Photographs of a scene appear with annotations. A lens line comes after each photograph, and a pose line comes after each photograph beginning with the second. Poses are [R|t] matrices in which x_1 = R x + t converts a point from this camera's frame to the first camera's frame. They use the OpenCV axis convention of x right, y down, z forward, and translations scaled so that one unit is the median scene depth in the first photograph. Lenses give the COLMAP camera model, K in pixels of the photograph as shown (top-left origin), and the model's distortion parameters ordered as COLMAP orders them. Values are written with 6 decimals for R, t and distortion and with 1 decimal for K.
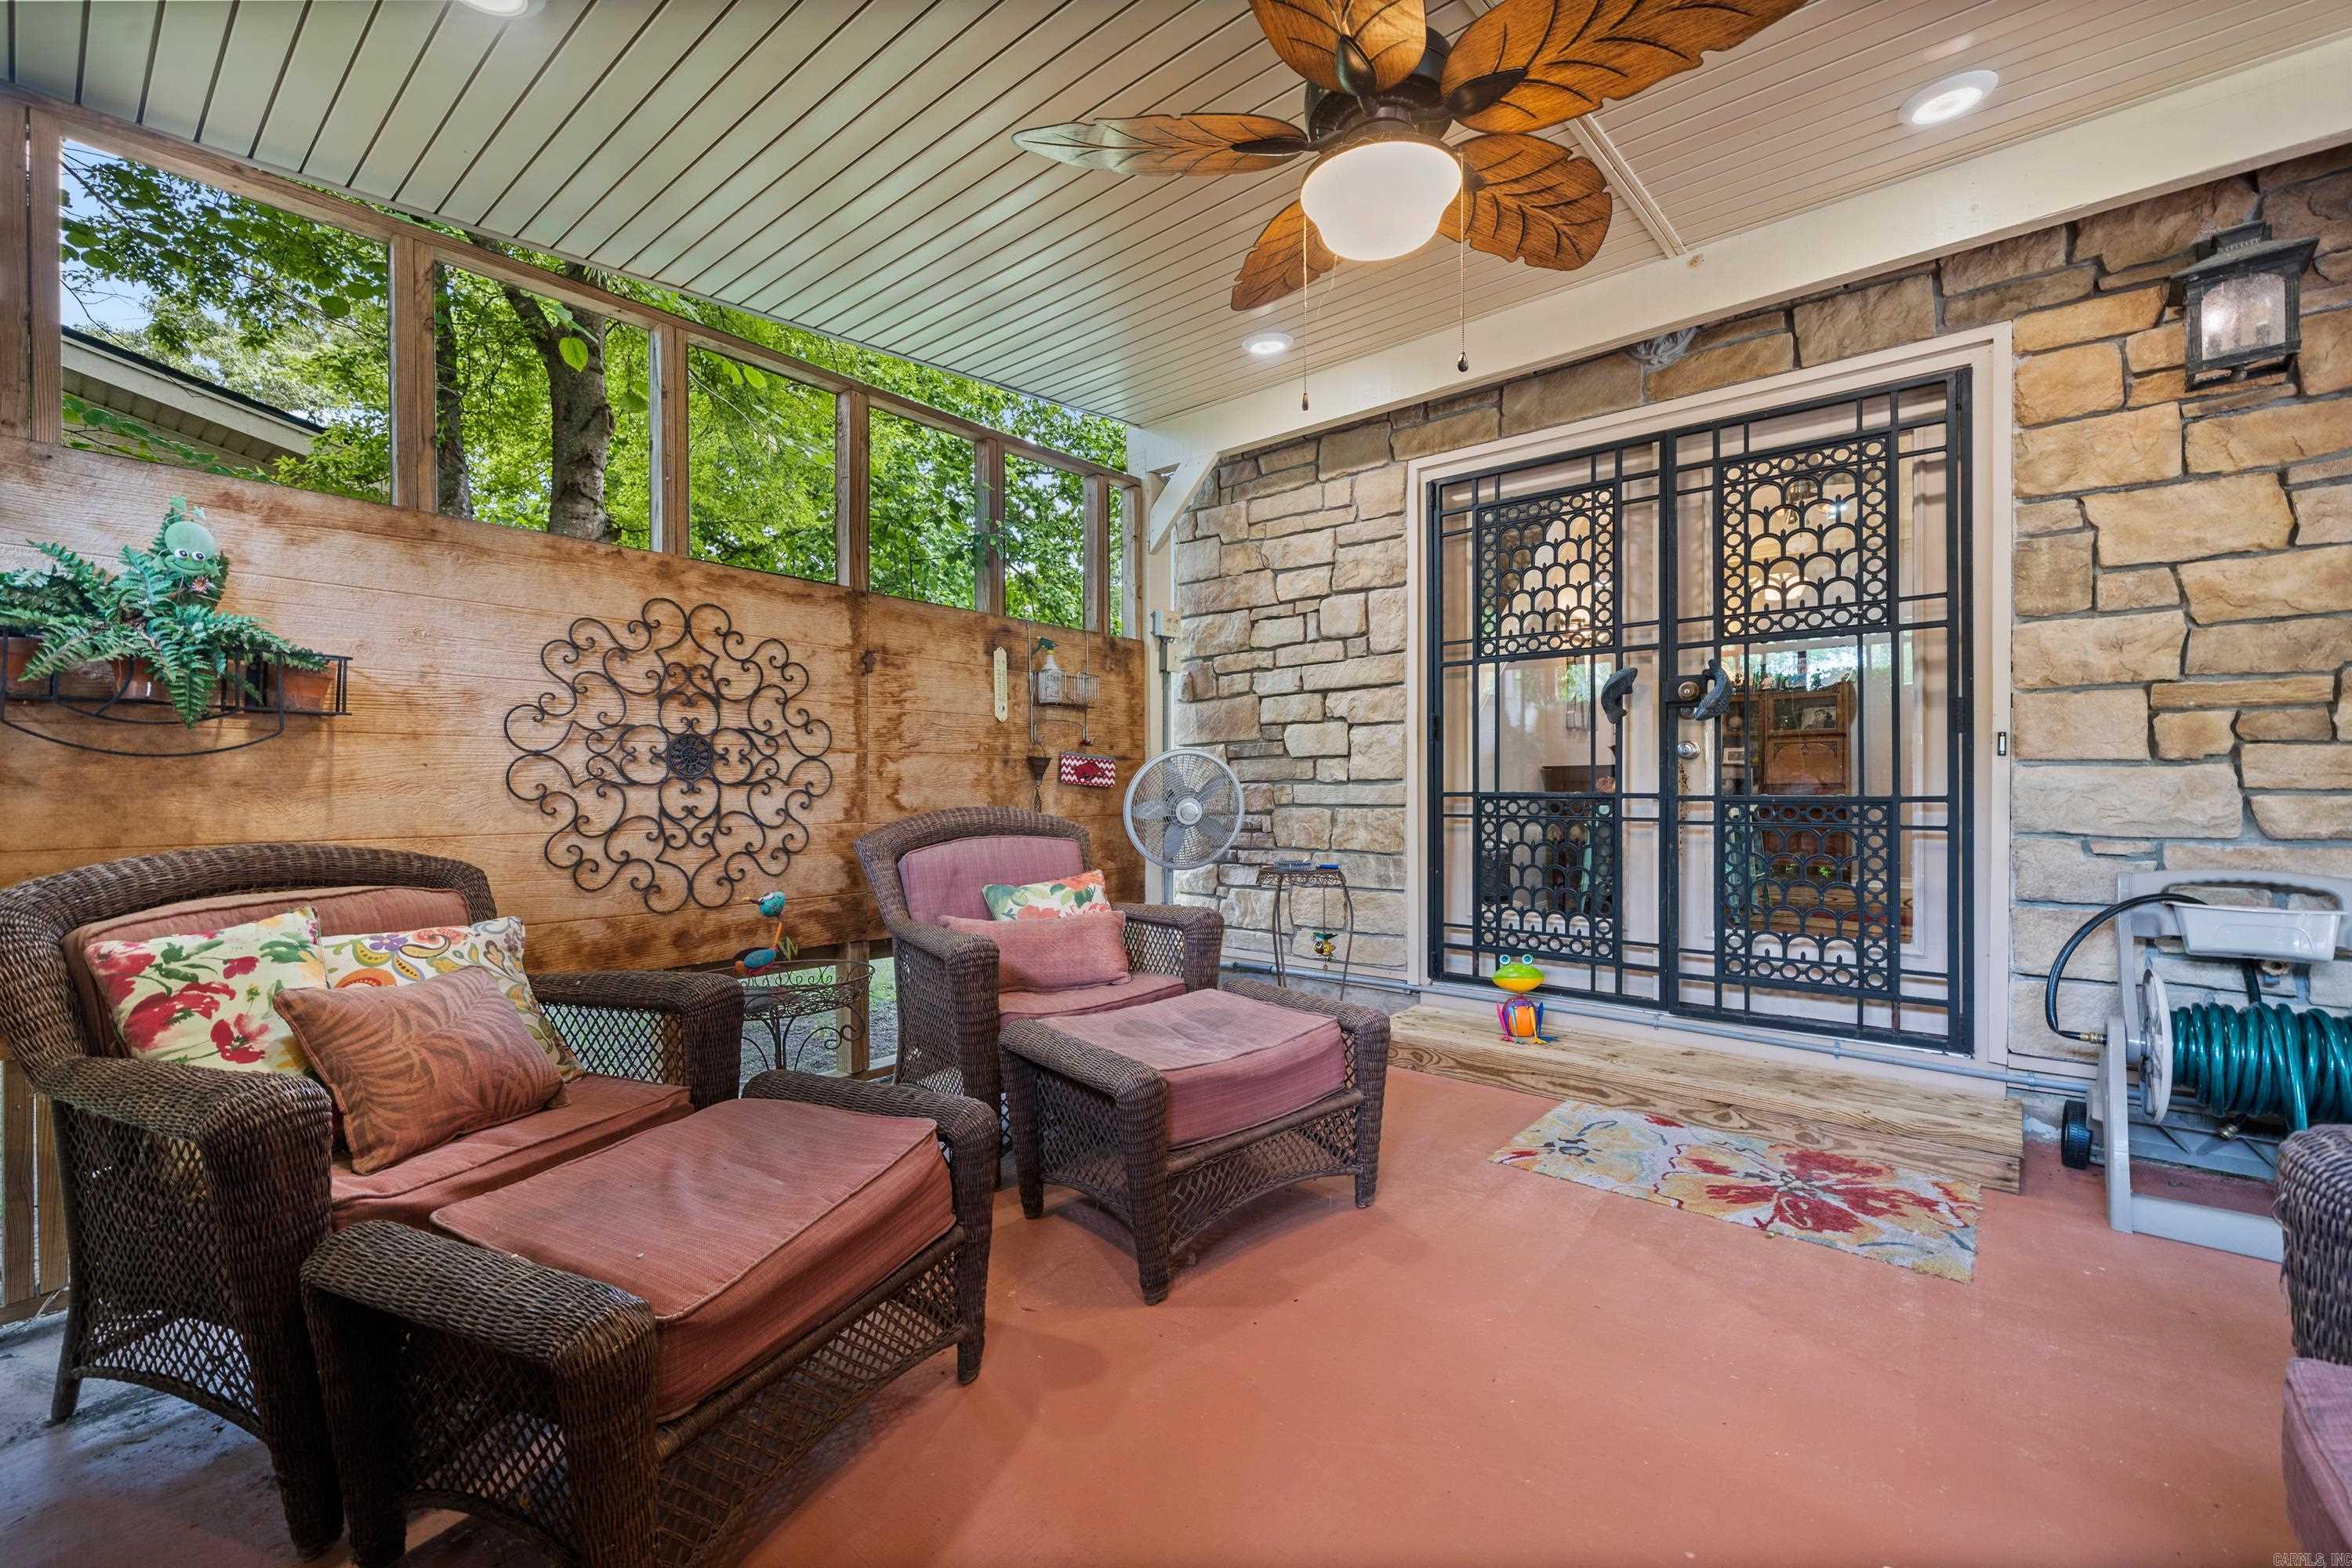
lens RADIAL K [[960.7, 0, 1176.0], [0, 960.7, 784.0], [0, 0, 1]] dist [0.000797, 0.000072]
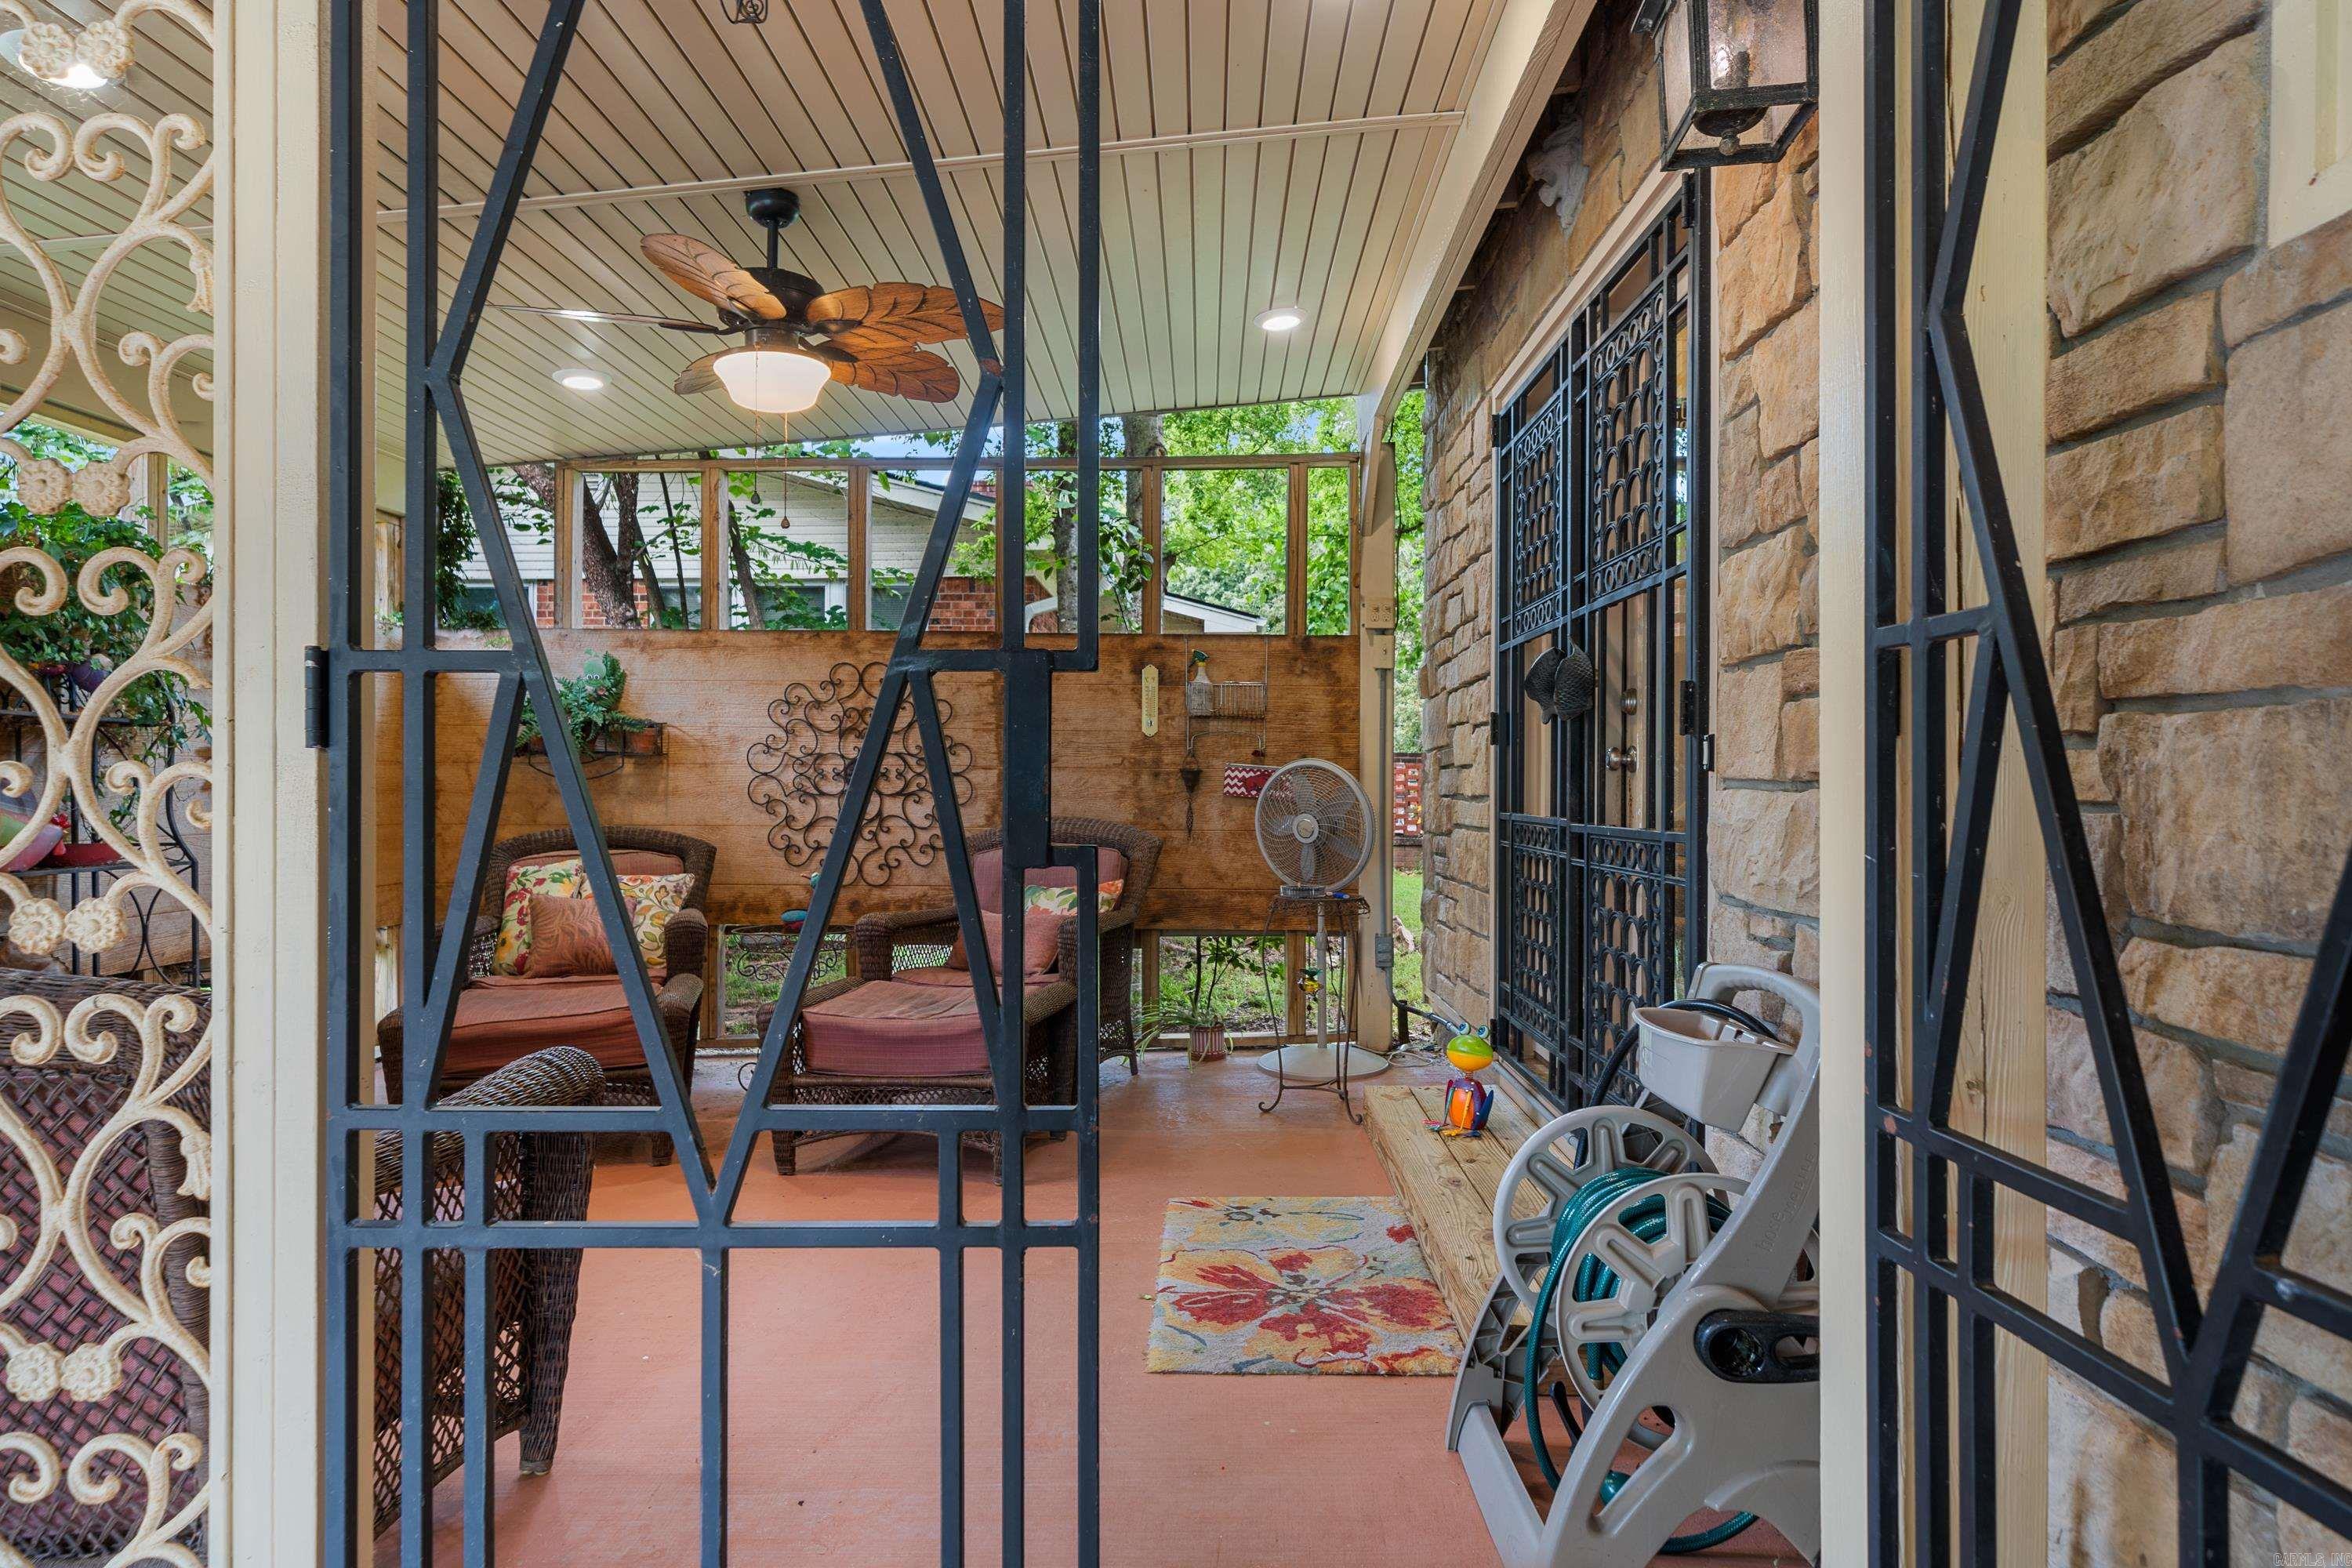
lens RADIAL K [[1318.1, 0, 1176.0], [0, 1318.1, 784.0], [0, 0, 1]] dist [0.000962, -0.000558]
pose [[0.621264, 0.005258, -0.783583, 1.292927], [-0.004696, 0.999985, 0.002987, -0.023724], [0.783587, 0.001824, 0.621279, 0.182819]]
